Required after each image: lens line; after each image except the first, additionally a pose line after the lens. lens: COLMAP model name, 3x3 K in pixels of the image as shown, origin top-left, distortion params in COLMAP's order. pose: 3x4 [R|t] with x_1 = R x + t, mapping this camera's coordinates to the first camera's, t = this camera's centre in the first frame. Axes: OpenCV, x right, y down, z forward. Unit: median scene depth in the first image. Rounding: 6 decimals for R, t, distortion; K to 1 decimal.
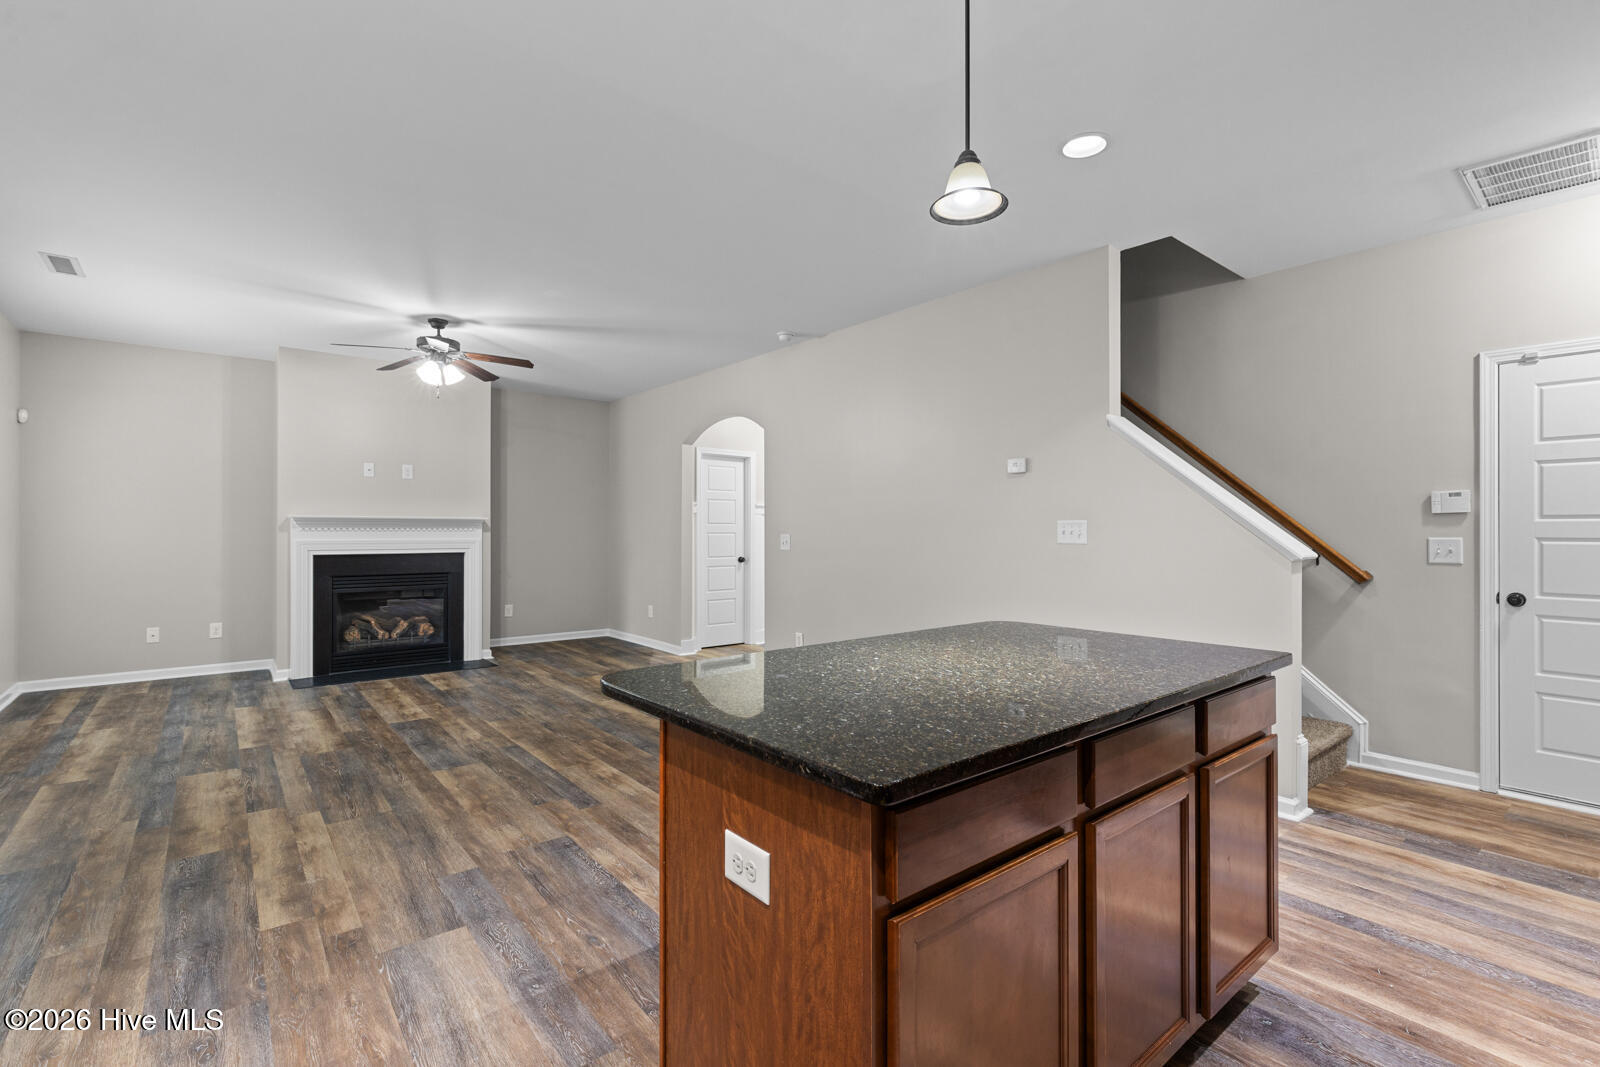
lens RADIAL K [[728.5, 0, 814.7], [0, 728.5, 533.8], [0, 0, 1]] dist [0.001430, 0.001177]
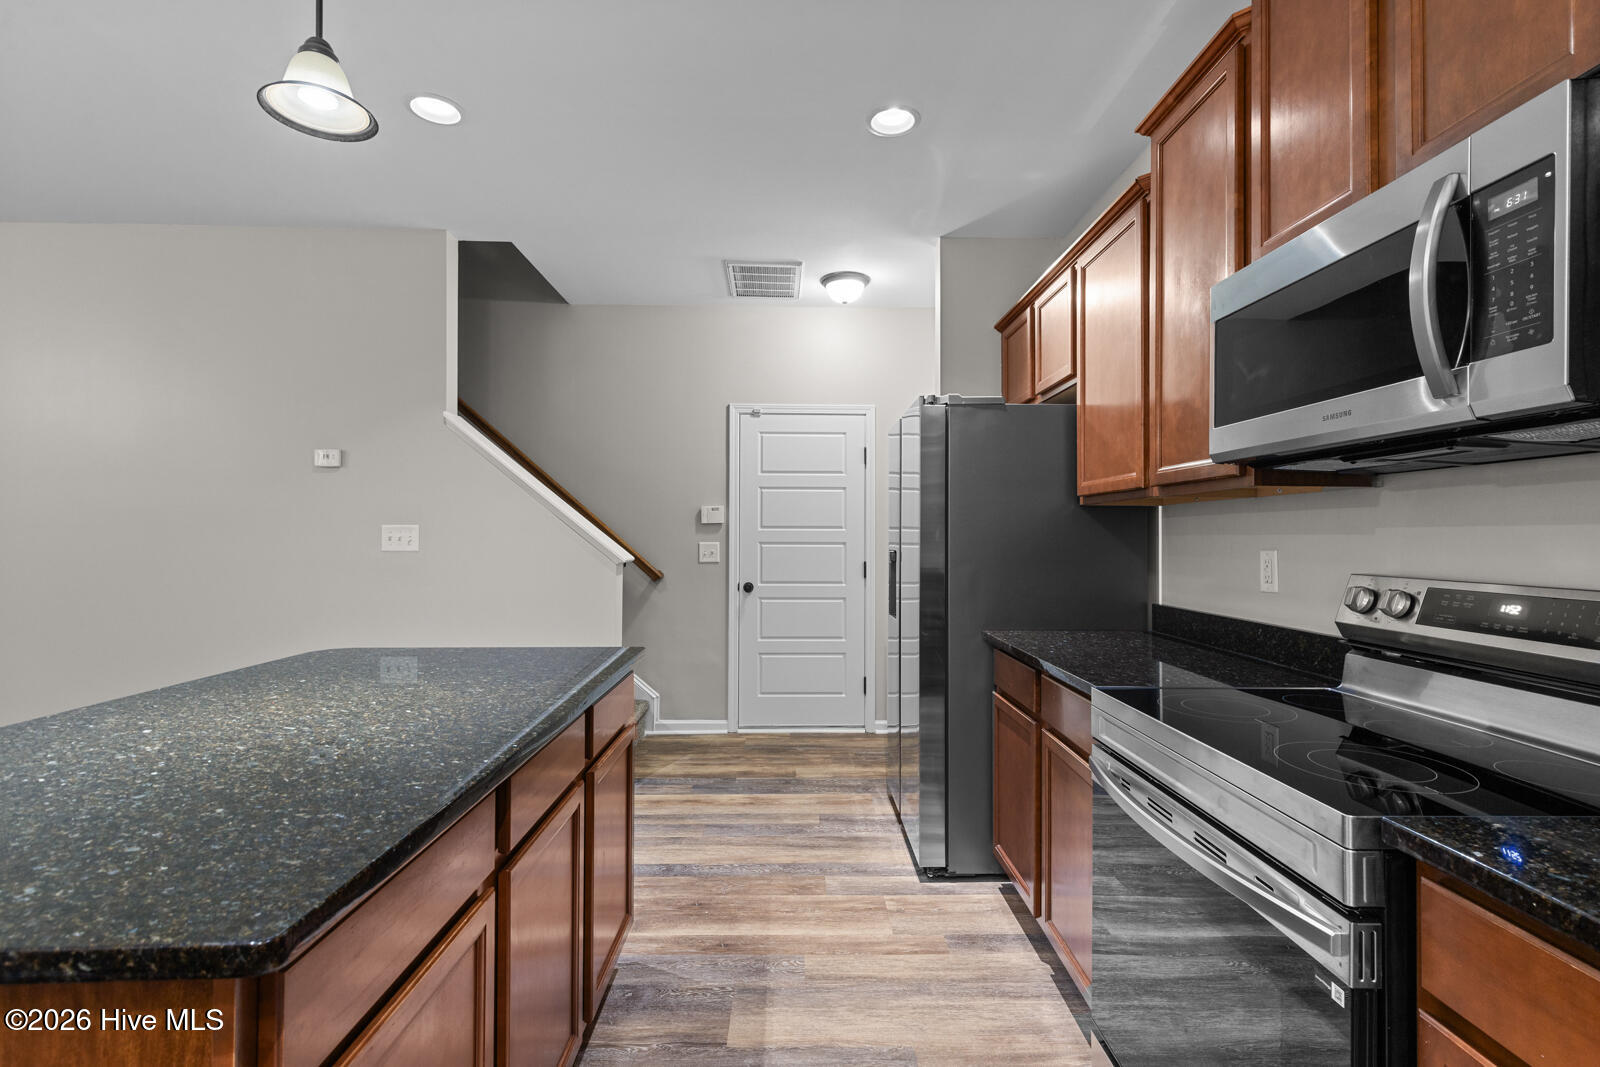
lens RADIAL K [[724.8, 0, 813.1], [0, 724.8, 529.2], [0, 0, 1]] dist [0.006372, -0.000079]
pose [[0.621255, 0.009408, 0.783552, -0.037164], [0.001955, 0.999906, -0.013556, -0.000444], [-0.783606, 0.009954, 0.621178, 0.076655]]
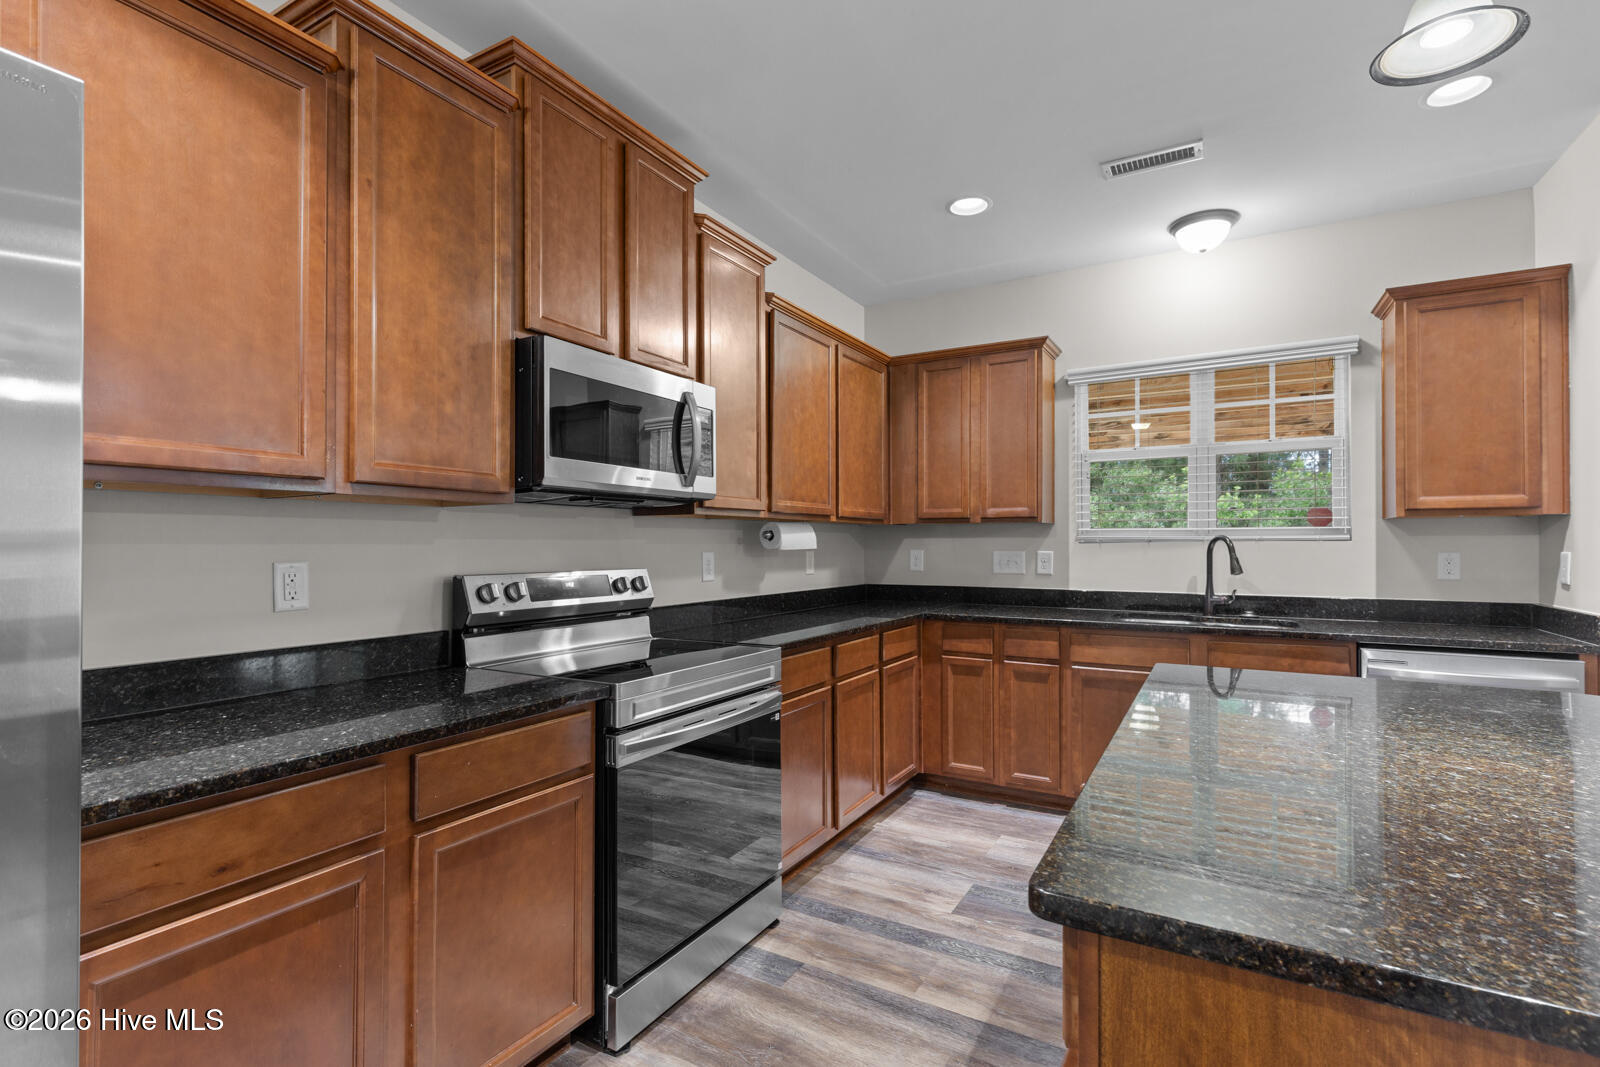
lens RADIAL K [[692.9, 0, 778.3], [0, 692.9, 536.0], [0, 0, 1]] dist [0.000809, -0.000028]
pose [[-0.951964, -0.003410, -0.306190, 0.633887], [-0.001843, 0.999984, -0.005408, -0.008916], [0.306204, -0.004584, -0.951955, 0.906205]]
